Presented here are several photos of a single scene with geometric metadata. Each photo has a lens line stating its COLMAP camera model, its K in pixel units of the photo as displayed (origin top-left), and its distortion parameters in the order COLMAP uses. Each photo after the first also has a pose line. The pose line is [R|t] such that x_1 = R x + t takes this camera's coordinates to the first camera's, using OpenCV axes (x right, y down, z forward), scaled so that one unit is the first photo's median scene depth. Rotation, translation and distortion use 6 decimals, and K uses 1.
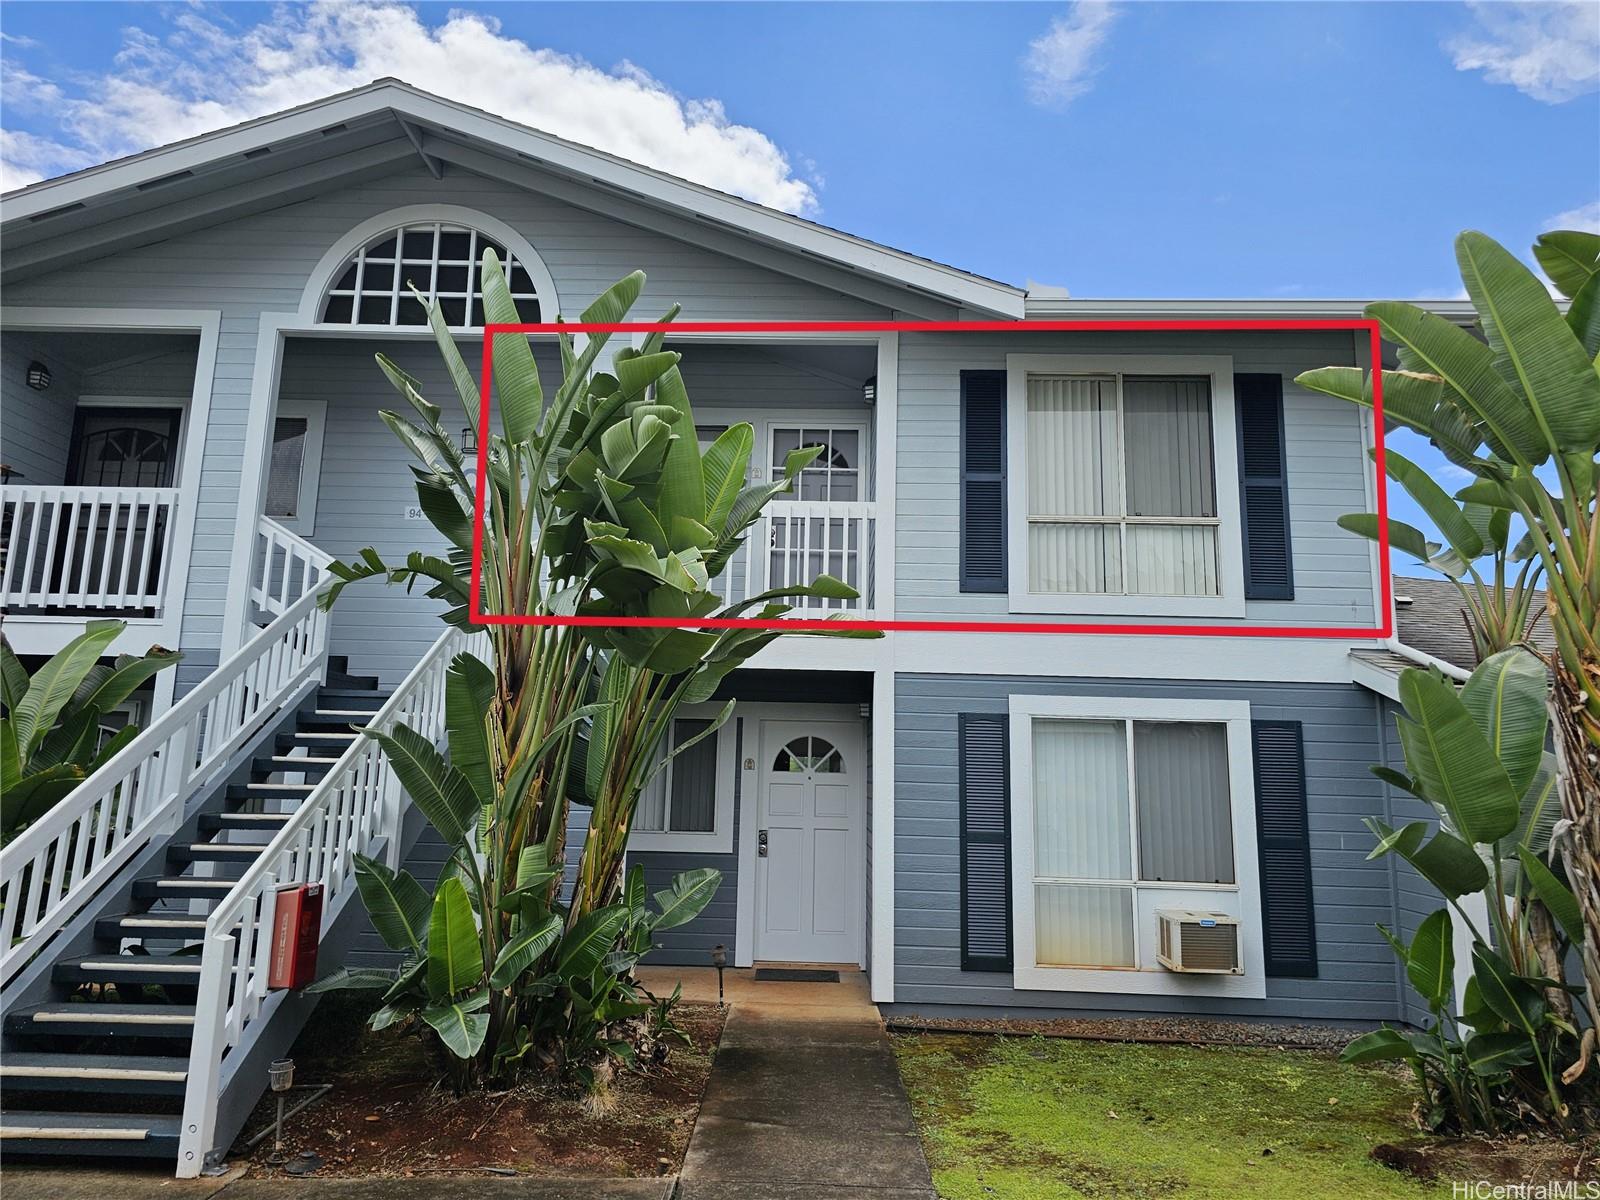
lens RADIAL K [[1075.6, 0, 780.2], [0, 1075.6, 601.0], [0, 0, 1]] dist [0.005698, -0.005924]
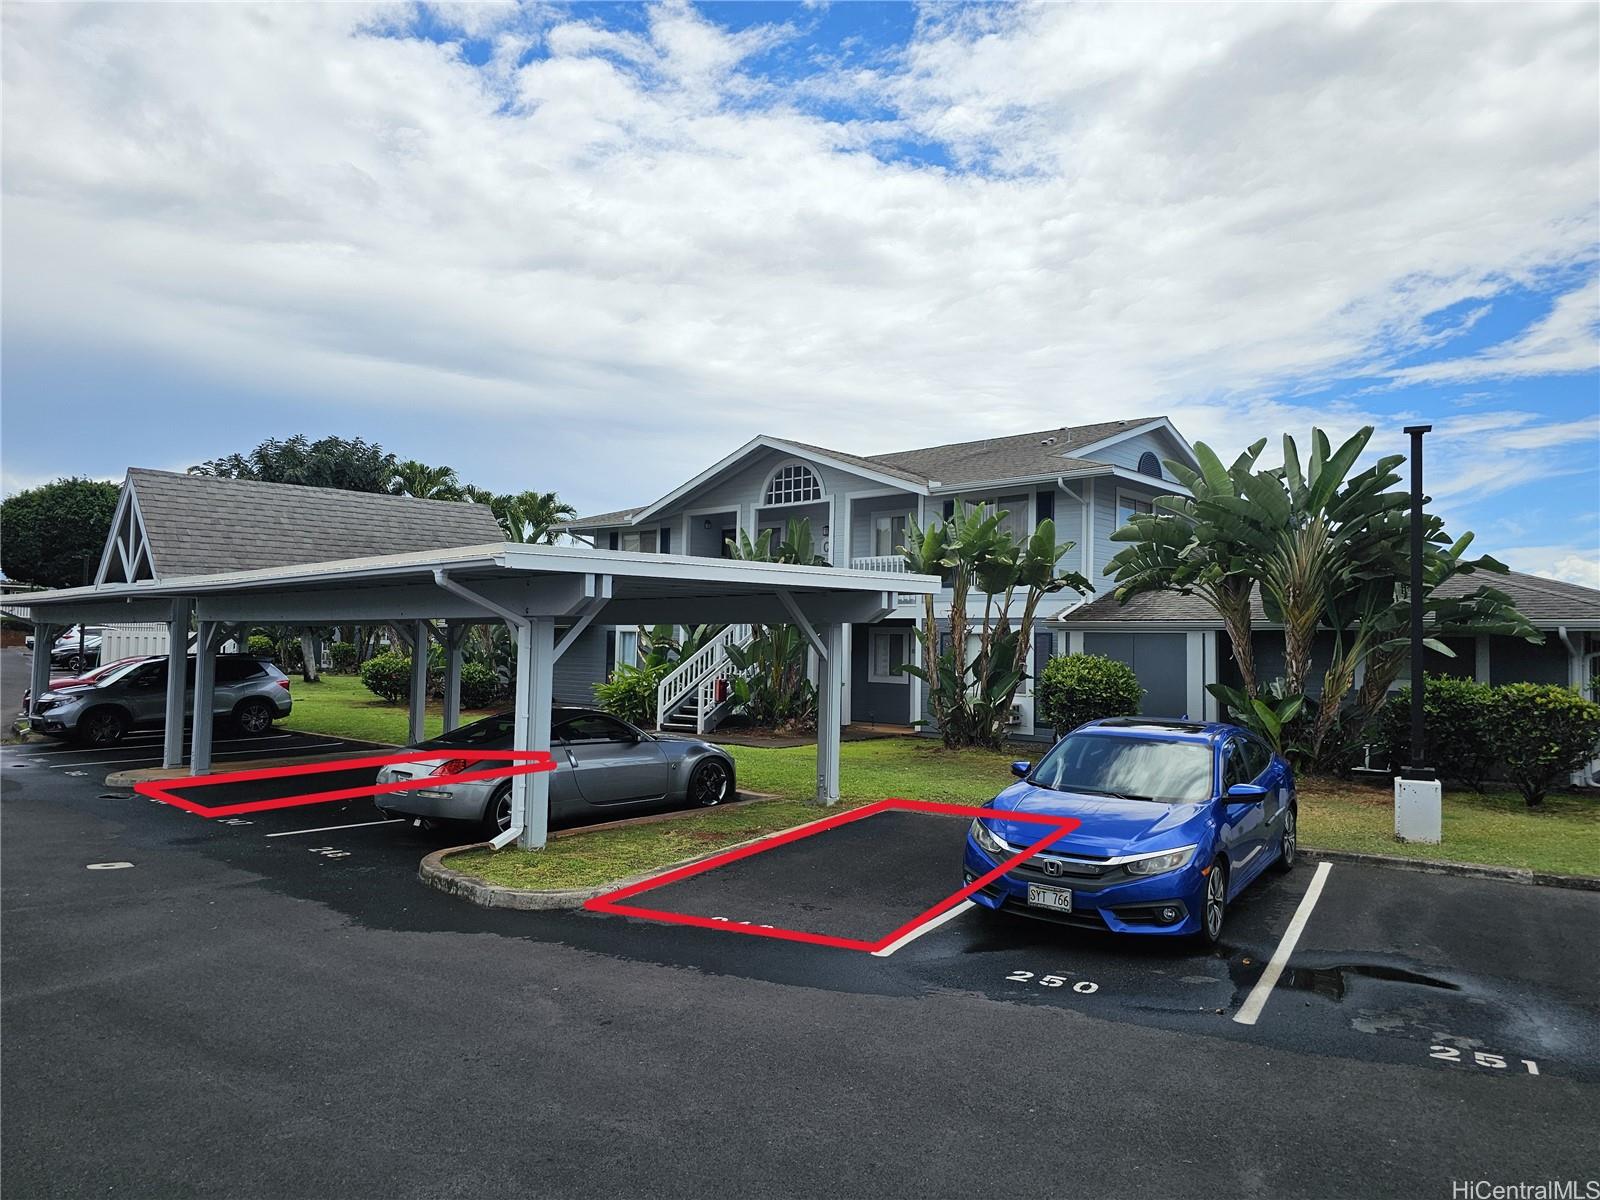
lens RADIAL K [[1075.6, 0, 780.2], [0, 1075.6, 601.0], [0, 0, 1]] dist [0.005698, -0.005924]
pose [[0.744355, -0.039392, -0.666621, 1.700358], [0.112210, 0.991443, 0.066709, -0.204172], [0.658289, -0.124457, 0.742406, -1.305113]]
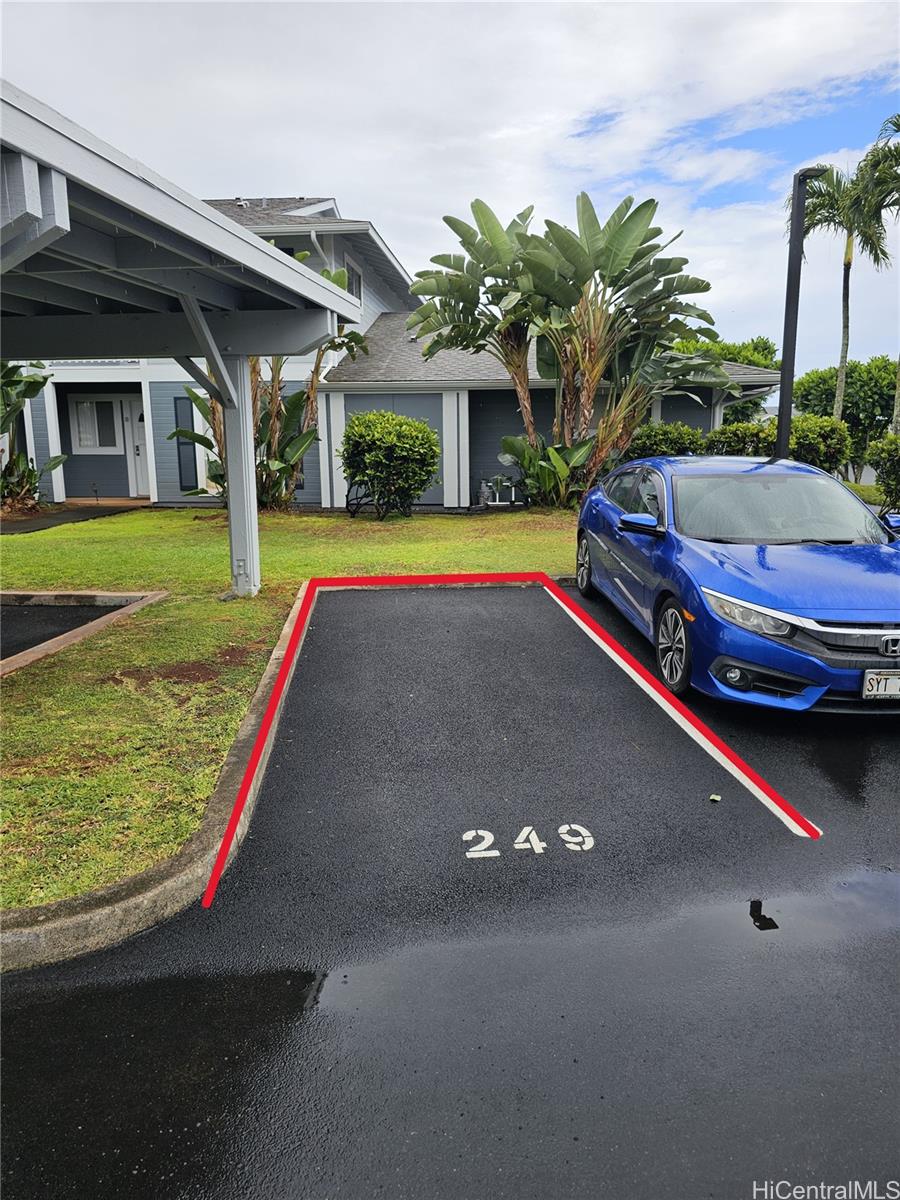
lens RADIAL K [[802.5, 0, 452.9], [0, 802.5, 576.3], [0, 0, 1]] dist [0.012350, -0.001997]
pose [[0.997738, -0.020681, -0.063969, 0.966831], [0.040892, 0.941942, 0.333275, -0.110377], [0.053362, -0.335137, 0.940657, -0.963724]]
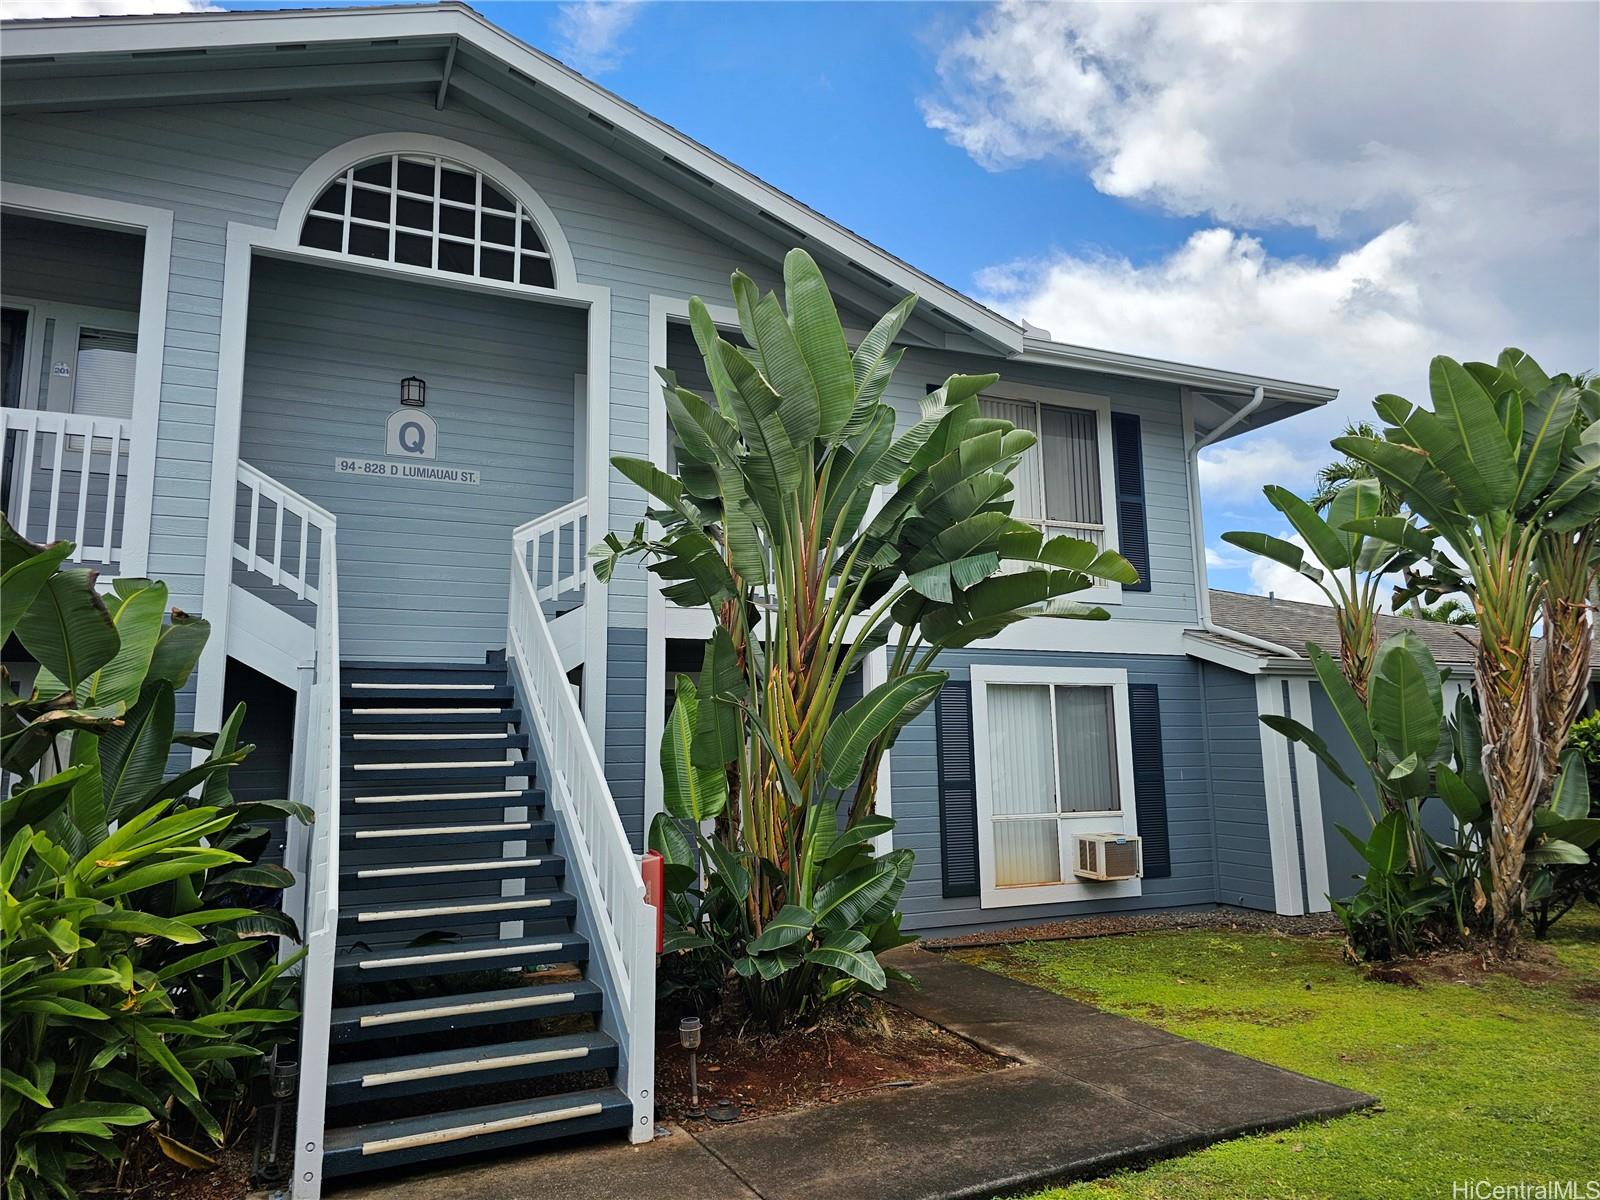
lens RADIAL K [[1069.9, 0, 800.0], [0, 1069.9, 600.0], [0, 0, 1]] dist [0.012350, -0.001997]
pose [[0.897391, 0.023160, 0.440628, -0.480436], [-0.036101, 0.999127, 0.021010, -0.002167], [-0.439757, -0.034761, 0.897444, 0.025089]]
